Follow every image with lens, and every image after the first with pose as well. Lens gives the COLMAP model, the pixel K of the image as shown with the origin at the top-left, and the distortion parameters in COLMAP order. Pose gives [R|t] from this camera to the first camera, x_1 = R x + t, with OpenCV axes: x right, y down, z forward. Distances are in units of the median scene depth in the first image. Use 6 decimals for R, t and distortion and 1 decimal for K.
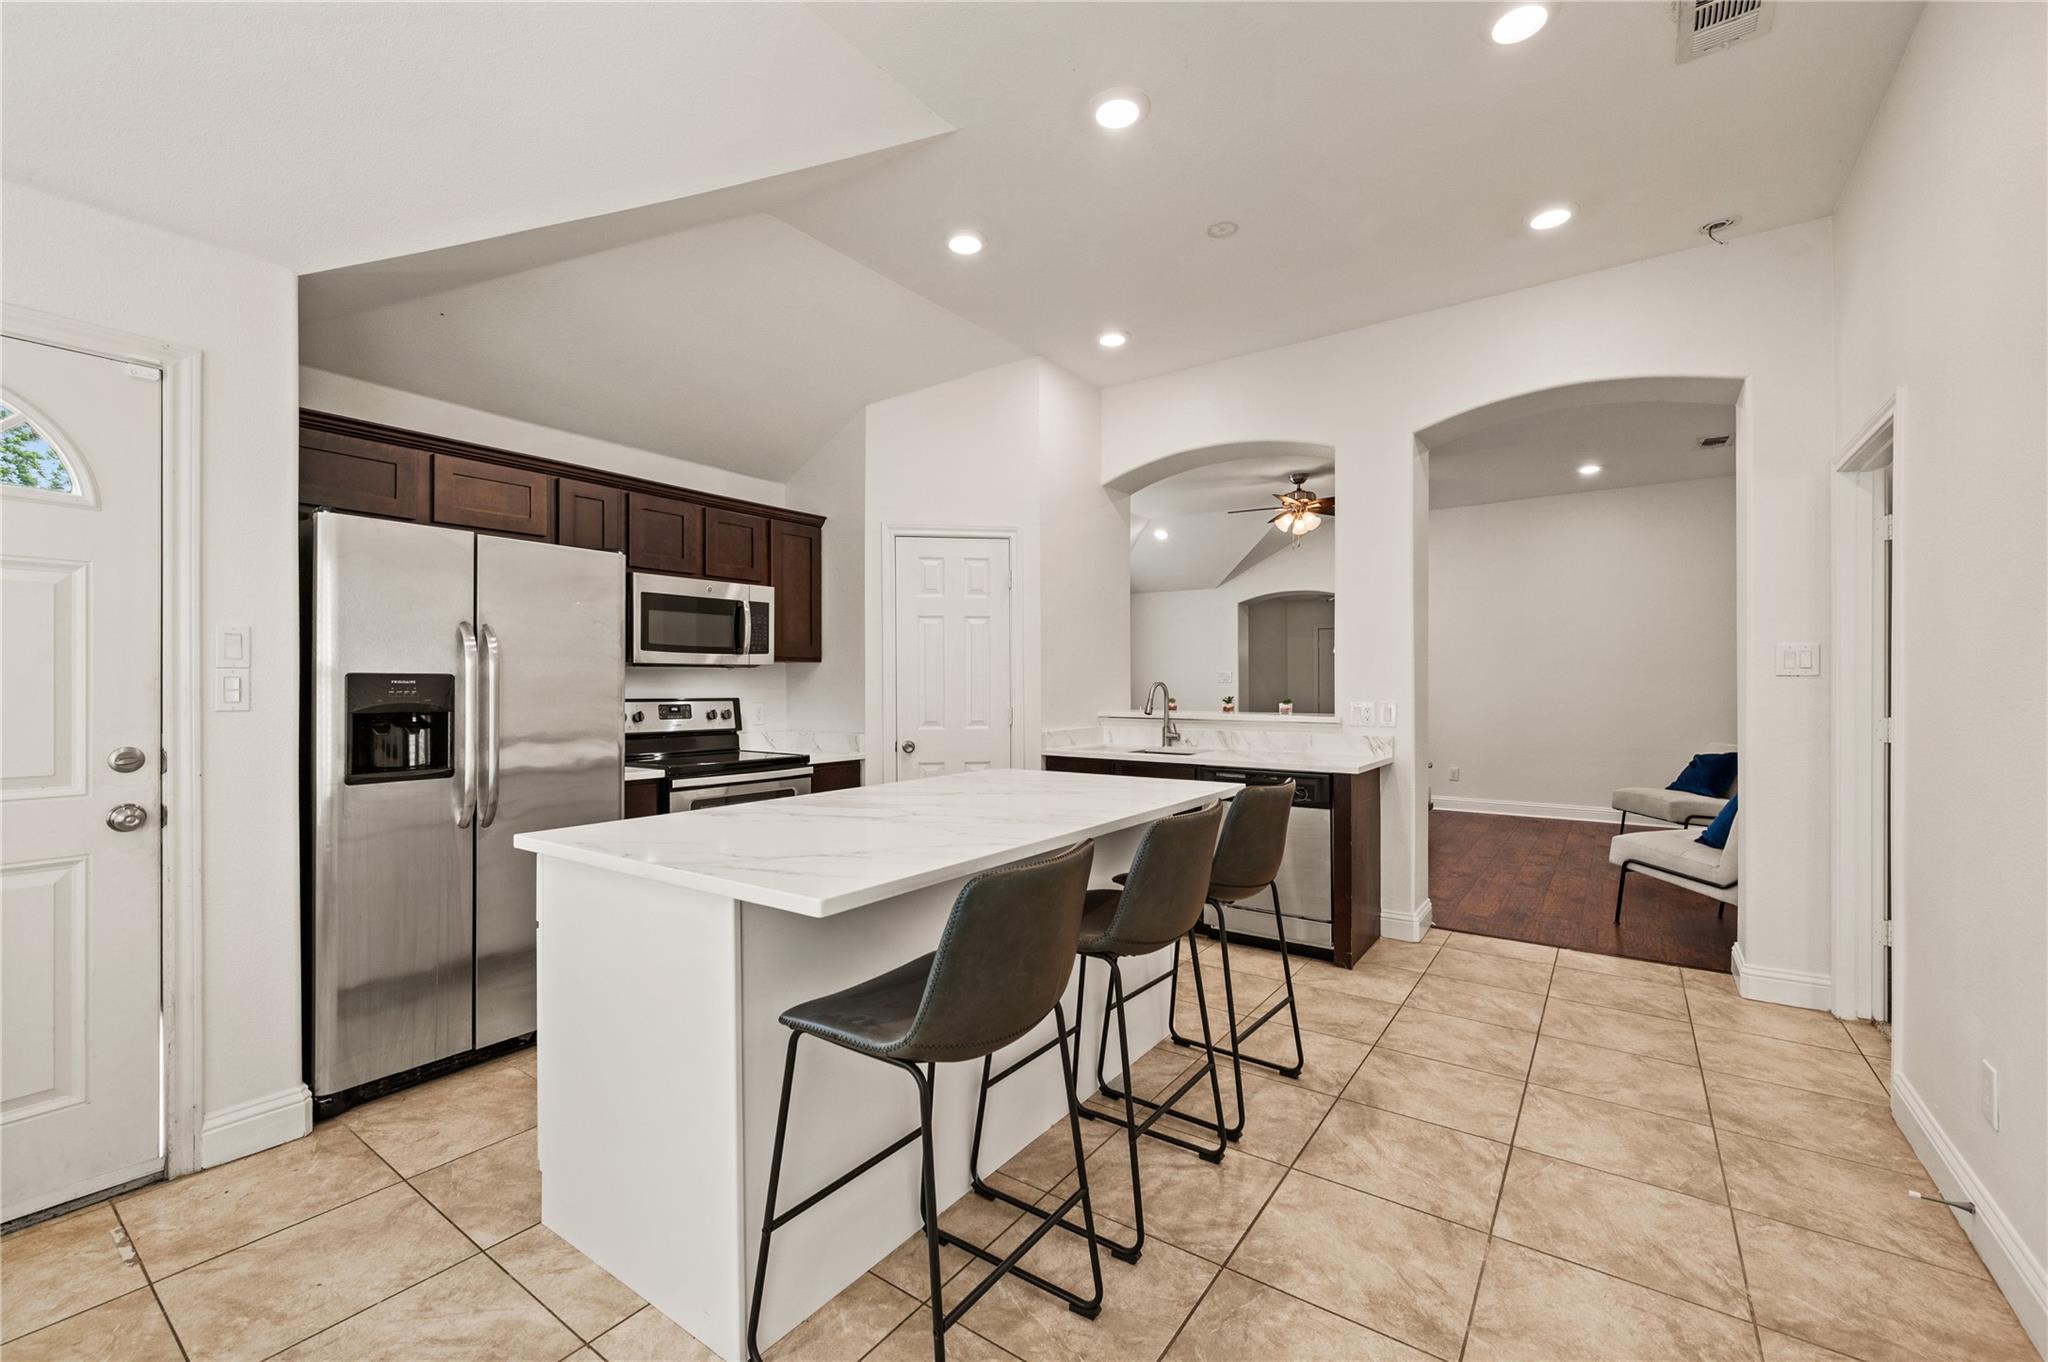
lens RADIAL K [[852.6, 0, 1023.9], [0, 852.6, 685.4], [0, 0, 1]] dist [0.001088, 0.000048]
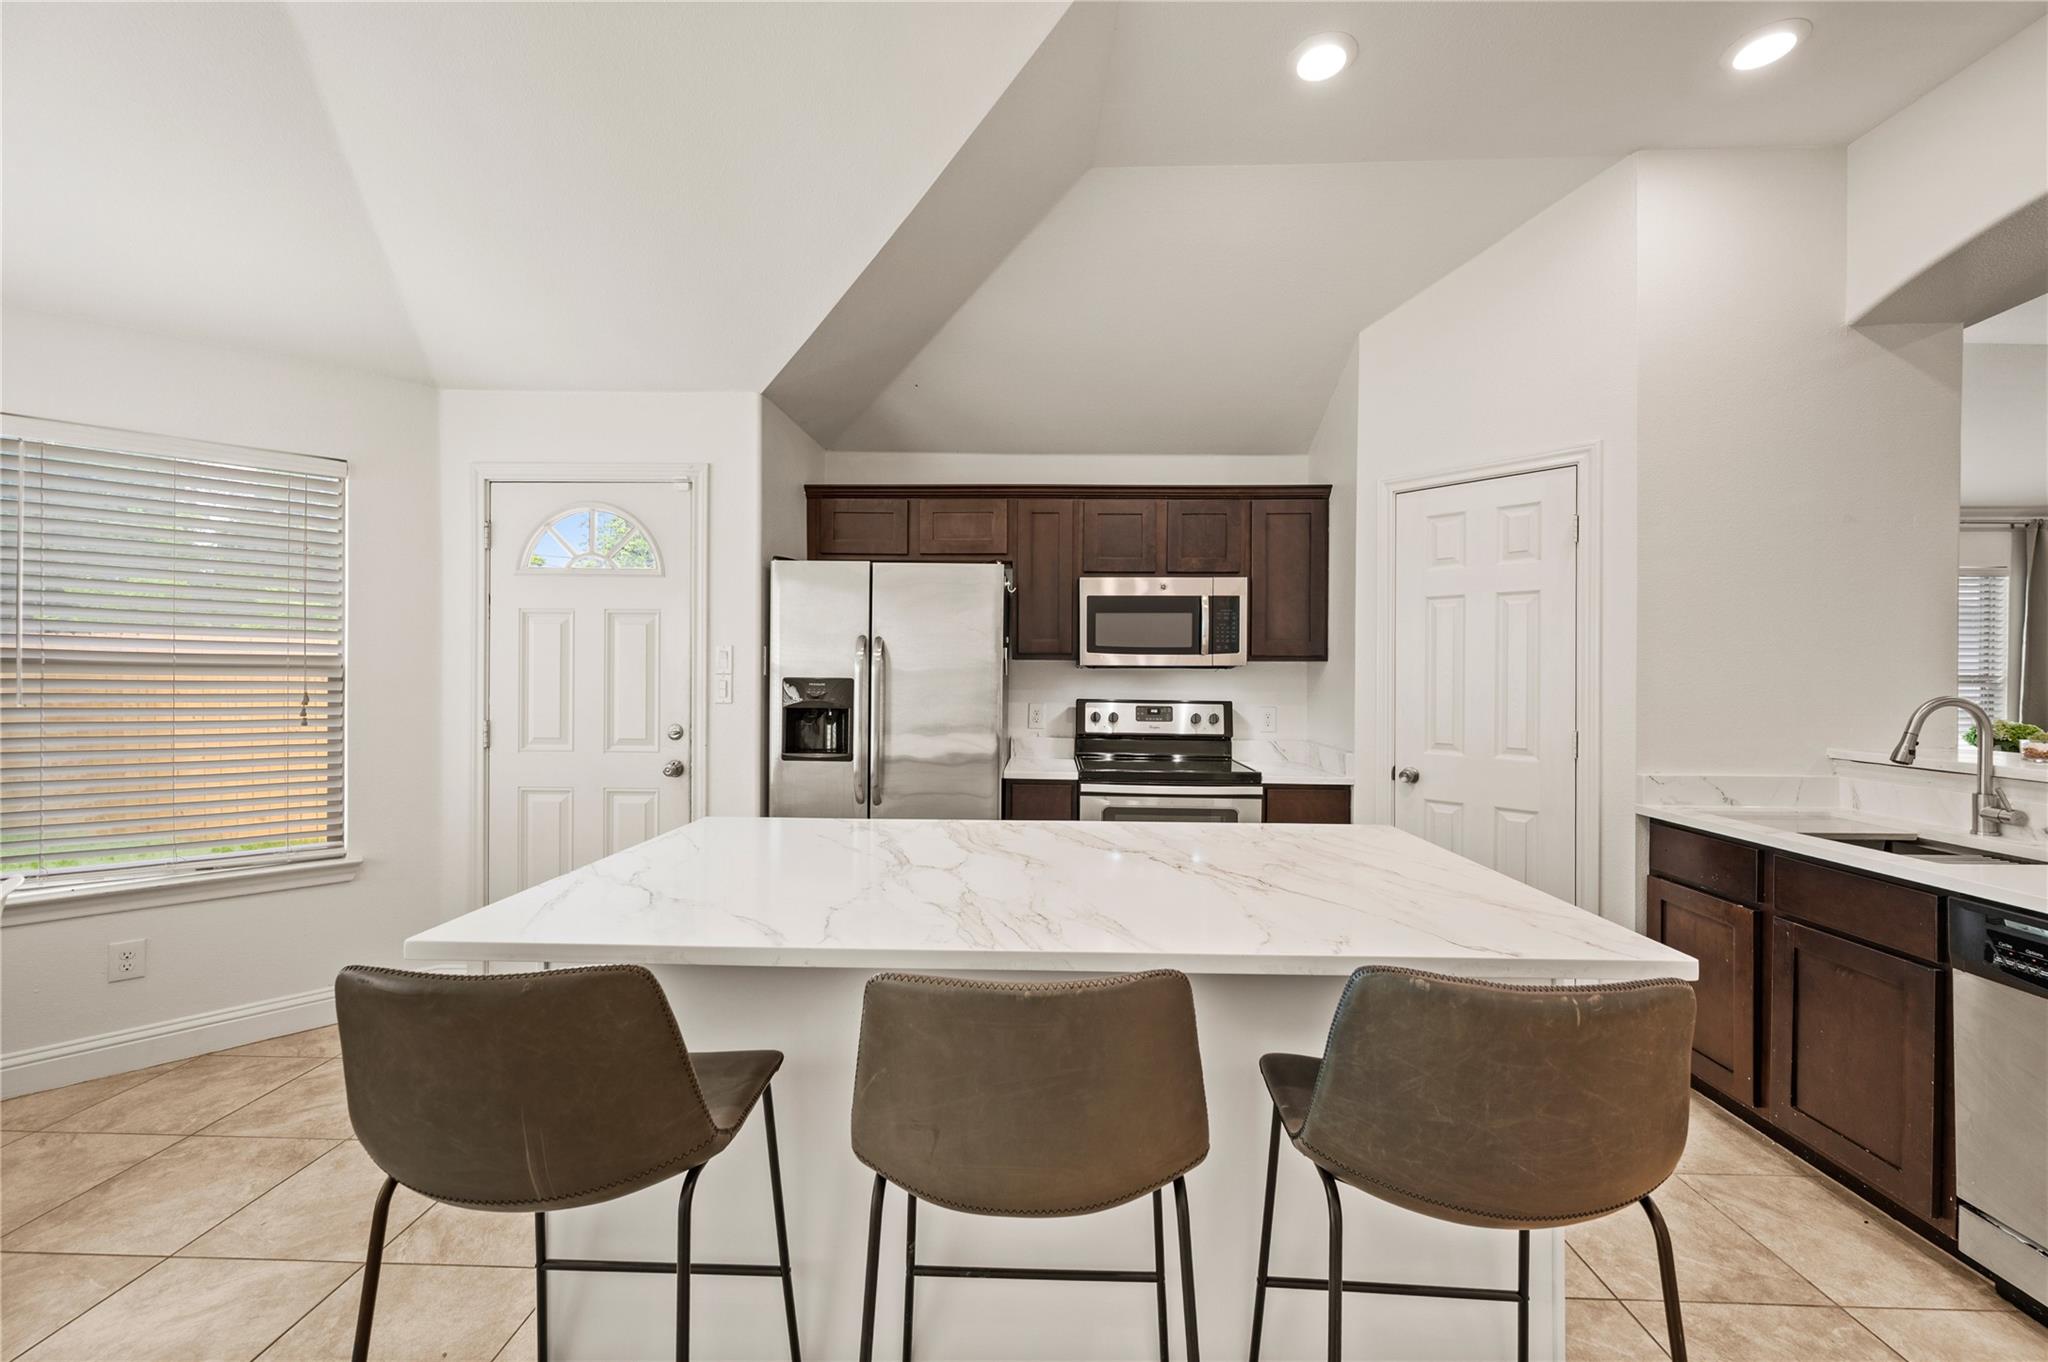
lens RADIAL K [[812.2, 0, 1020.8], [0, 812.2, 675.4], [0, 0, 1]] dist [0.001670, -0.000141]
pose [[0.550697, 0.008347, -0.834664, 0.288270], [-0.009565, 0.999947, 0.003690, -0.015340], [0.834651, 0.005952, 0.550747, 0.357201]]
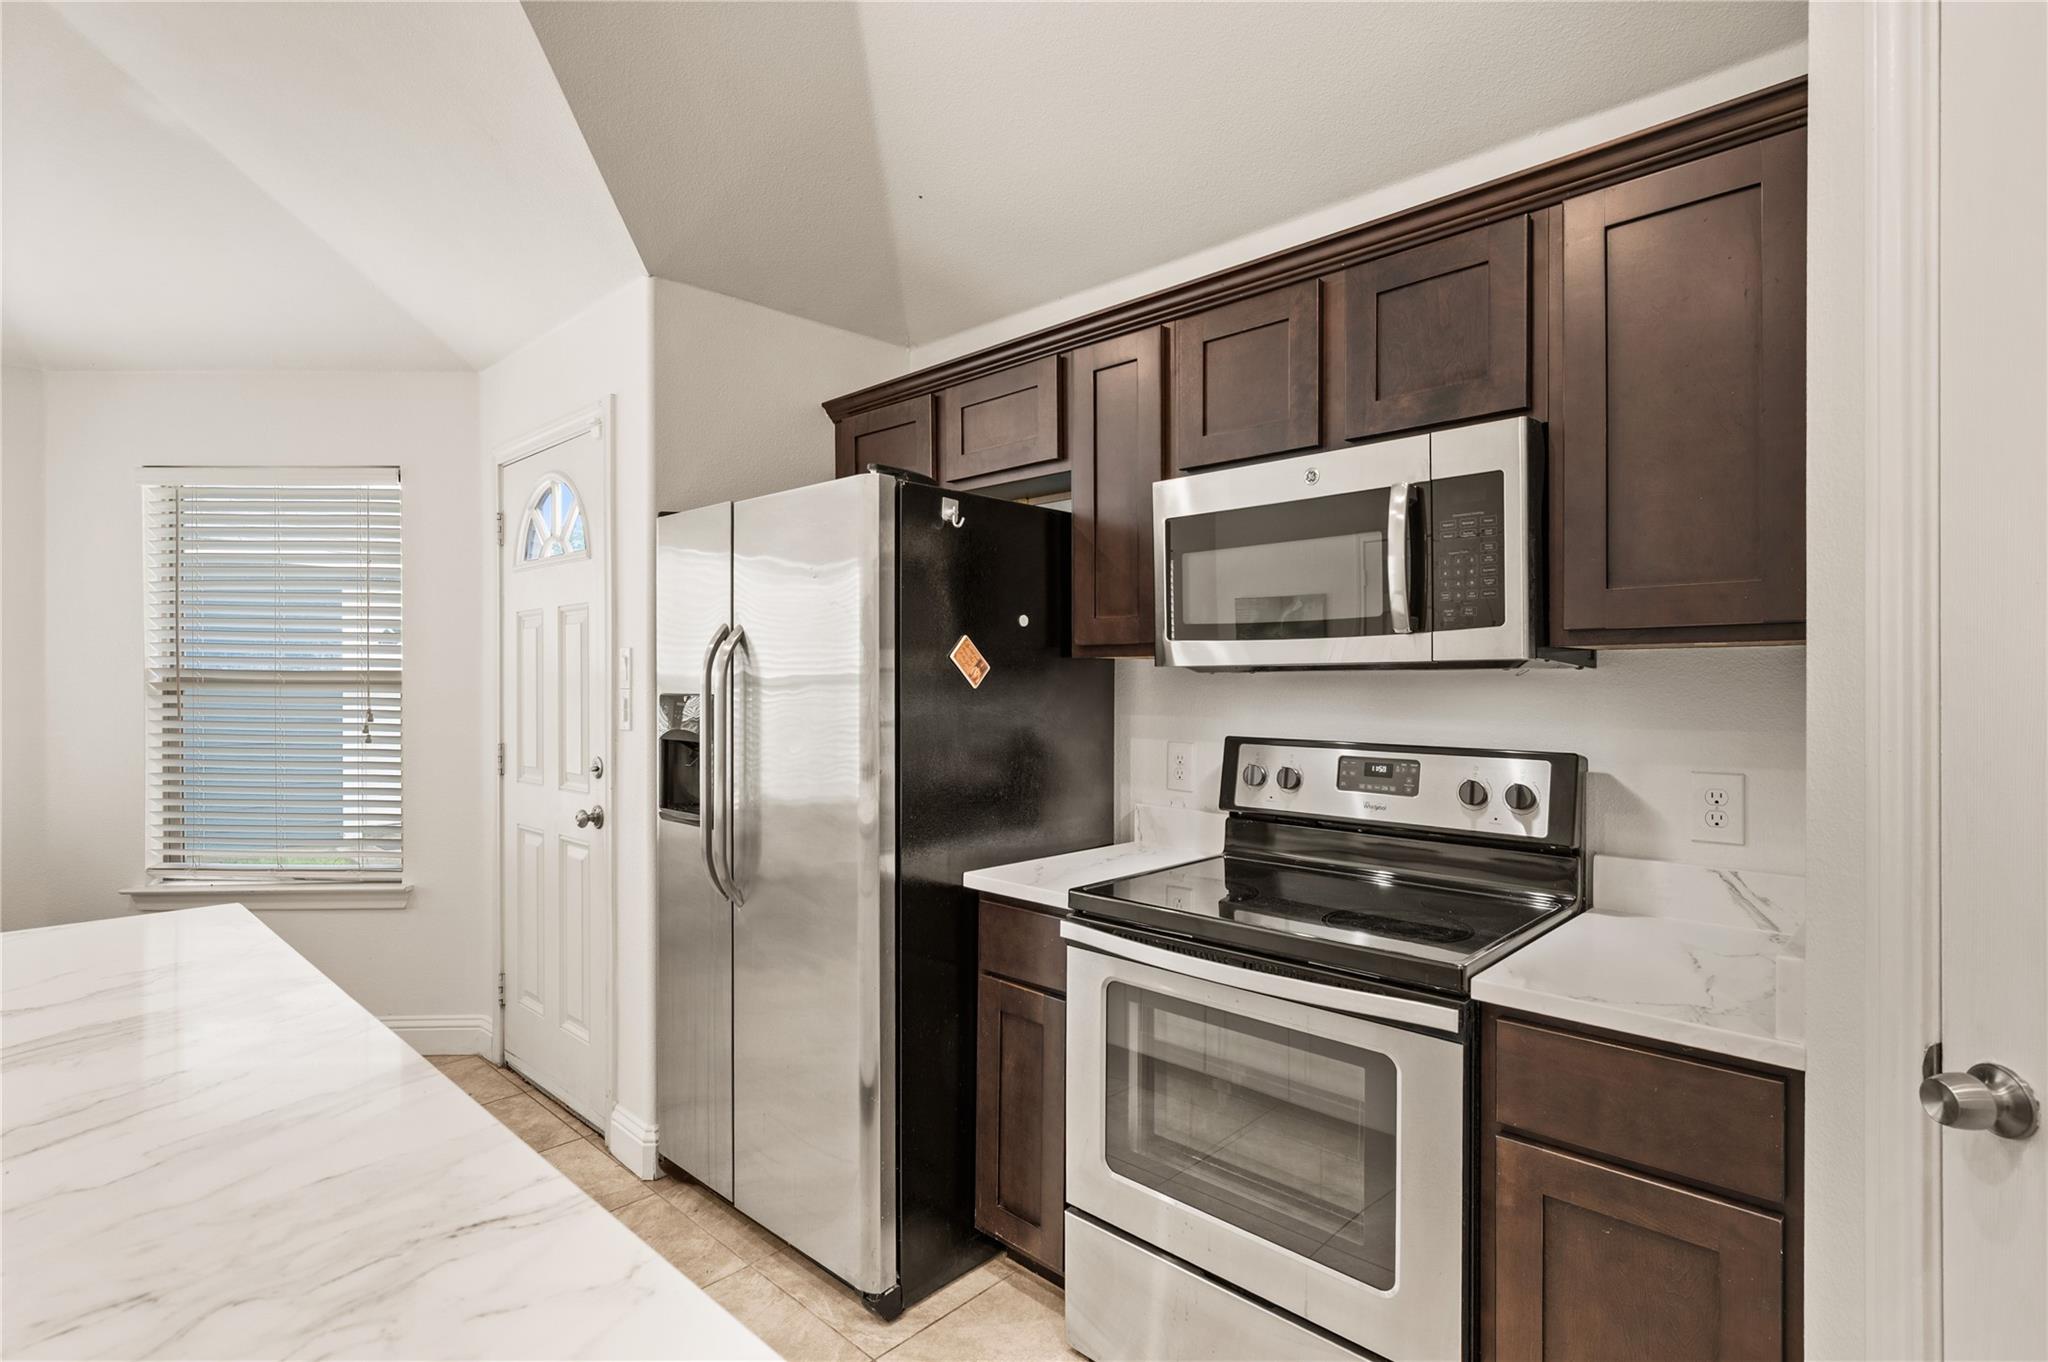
lens RADIAL K [[992.7, 0, 1024.0], [0, 992.7, 681.0], [0, 0, 1]] dist [0.000568, 0.000143]
pose [[-0.146431, 0.001641, -0.989219, 0.108171], [-0.000005, 0.999999, 0.001659, -0.017196], [0.989221, 0.000248, -0.146431, 0.900857]]
